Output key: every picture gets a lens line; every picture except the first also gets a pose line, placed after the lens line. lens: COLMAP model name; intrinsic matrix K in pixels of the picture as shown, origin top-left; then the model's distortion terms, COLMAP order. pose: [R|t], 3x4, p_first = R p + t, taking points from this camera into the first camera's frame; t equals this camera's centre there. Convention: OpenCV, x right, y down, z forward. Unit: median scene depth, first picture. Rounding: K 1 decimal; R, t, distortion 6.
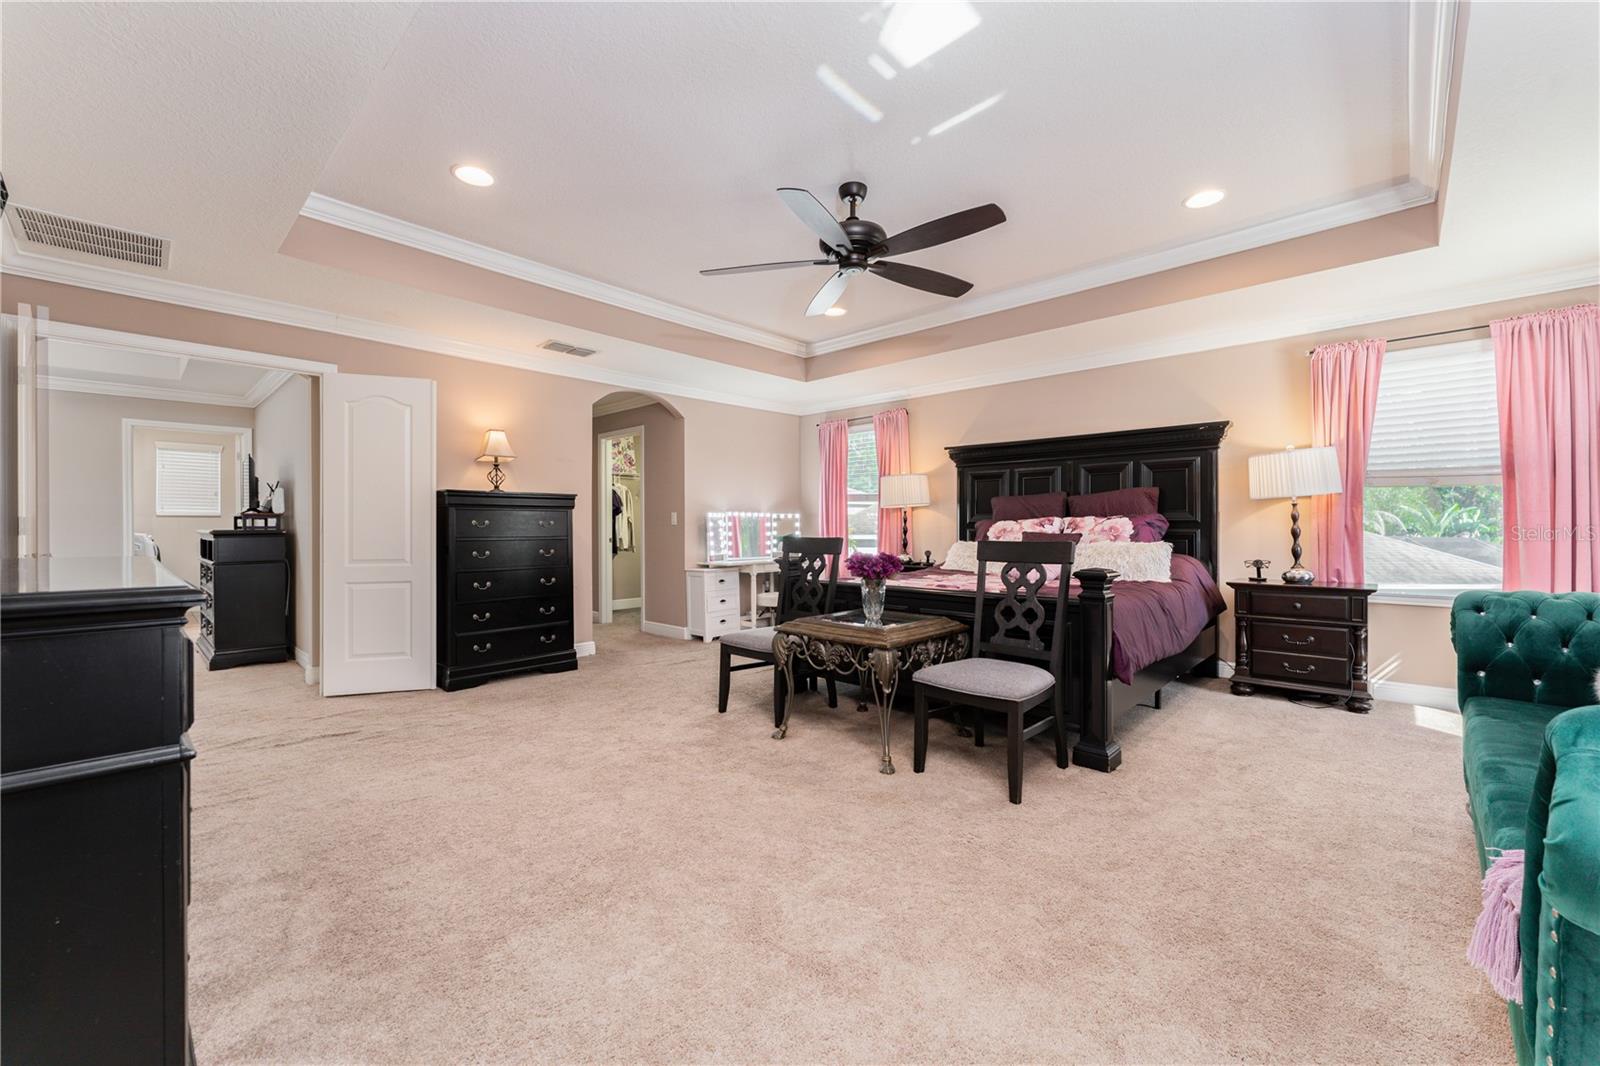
lens RADIAL K [[651.5, 0, 810.4], [0, 651.5, 536.4], [0, 0, 1]] dist [0.001839, -0.000593]
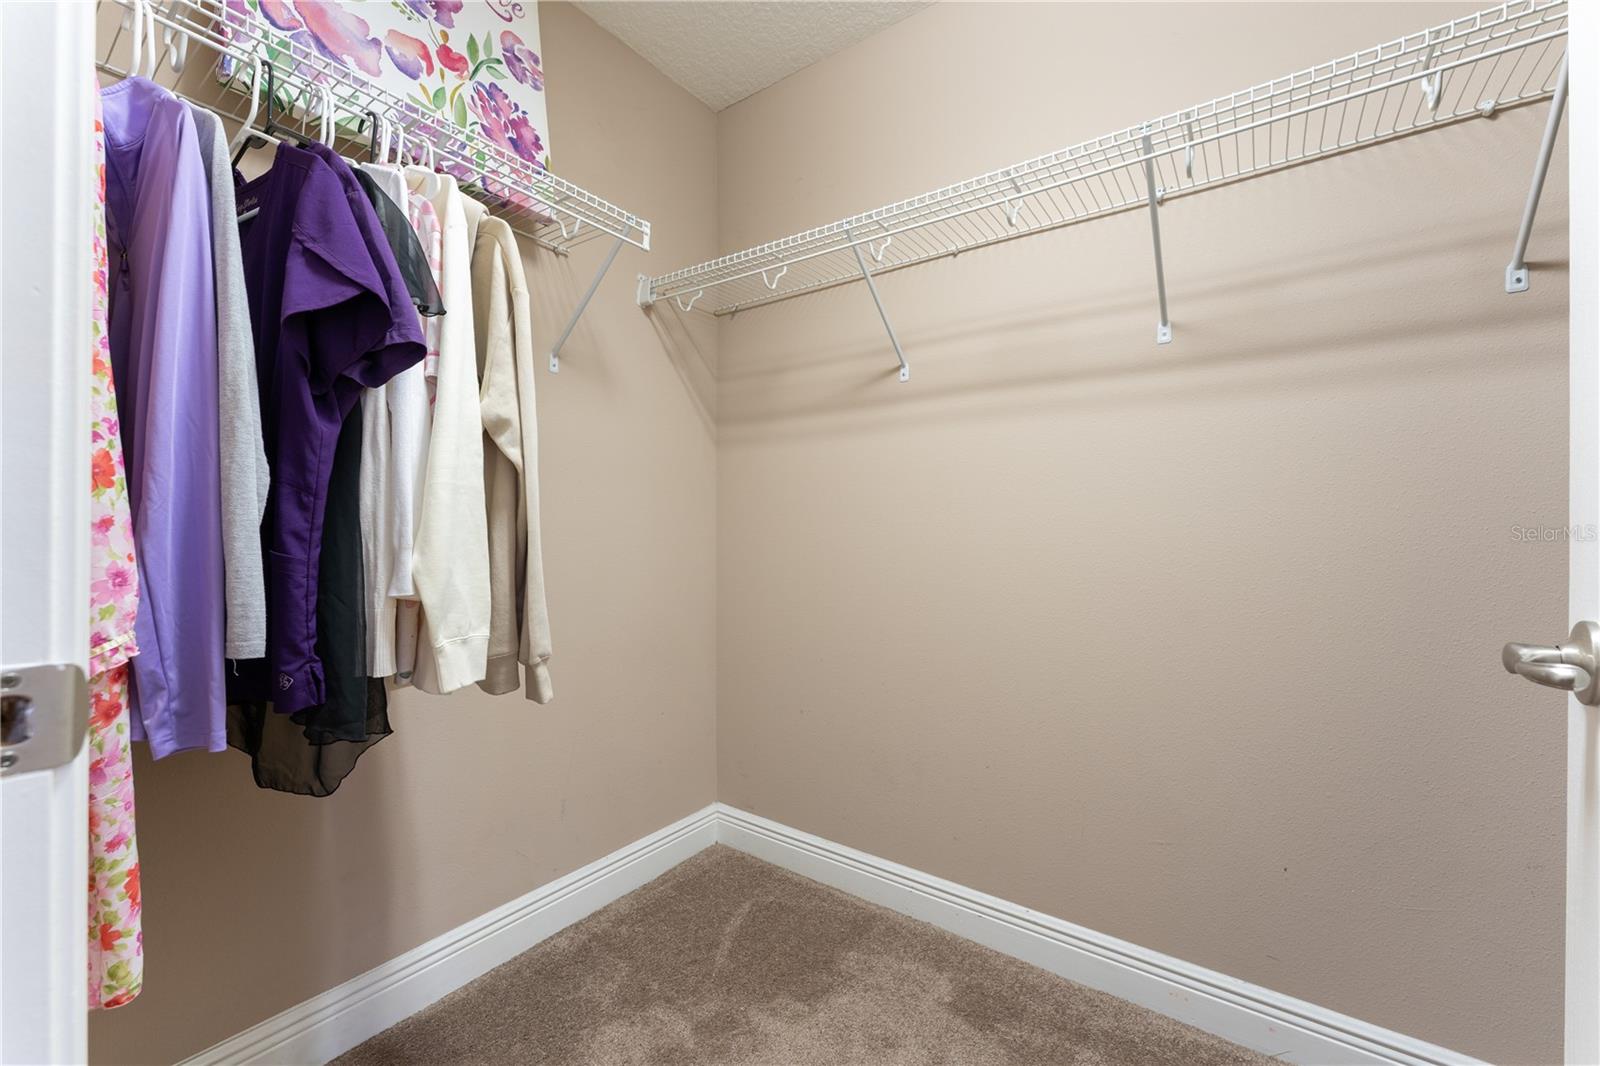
lens RADIAL K [[651.5, 0, 804.5], [0, 651.5, 533.2], [0, 0, 1]] dist [0.001839, -0.000593]
pose [[0.993142, 0.000262, 0.116914, -0.237519], [0.001006, 0.999941, -0.010784, -0.007001], [-0.116910, 0.010827, 0.993084, 0.878906]]
